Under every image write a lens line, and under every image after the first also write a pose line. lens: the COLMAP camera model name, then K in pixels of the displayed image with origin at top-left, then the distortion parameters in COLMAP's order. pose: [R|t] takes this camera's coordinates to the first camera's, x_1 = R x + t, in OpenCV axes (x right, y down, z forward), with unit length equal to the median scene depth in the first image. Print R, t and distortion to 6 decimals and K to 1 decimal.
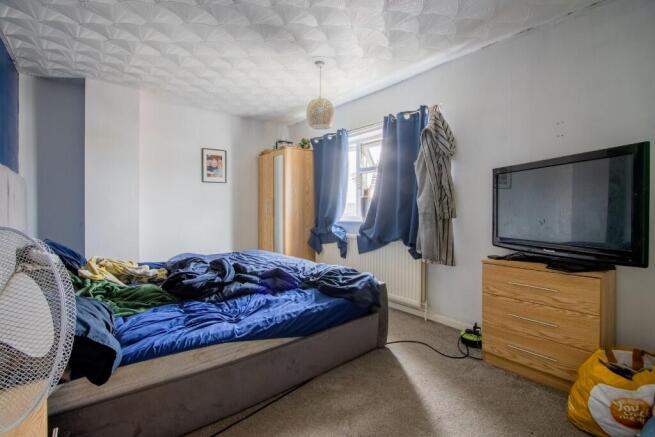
lens RADIAL K [[301.8, 0, 323.8], [0, 301.8, 215.0], [0, 0, 1]] dist [-0.000416, 0.000015]
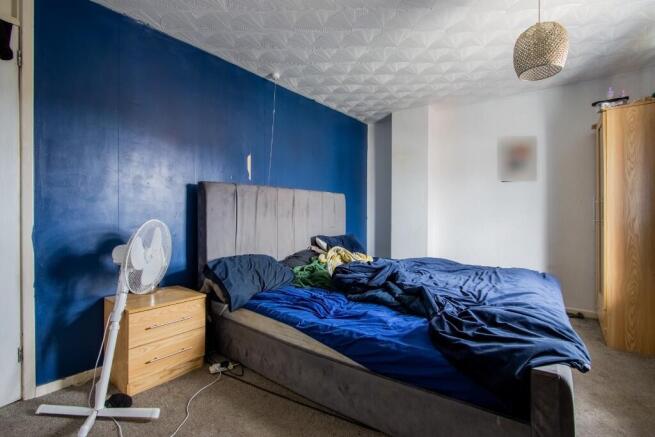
lens RADIAL K [[301.8, 0, 324.8], [0, 301.8, 216.3], [0, 0, 1]] dist [-0.000416, 0.000015]
pose [[0.254289, 0.007436, -0.967100, 0.568416], [-0.016476, 0.999859, 0.003356, -0.008275], [0.966988, 0.015081, 0.254375, 0.556821]]
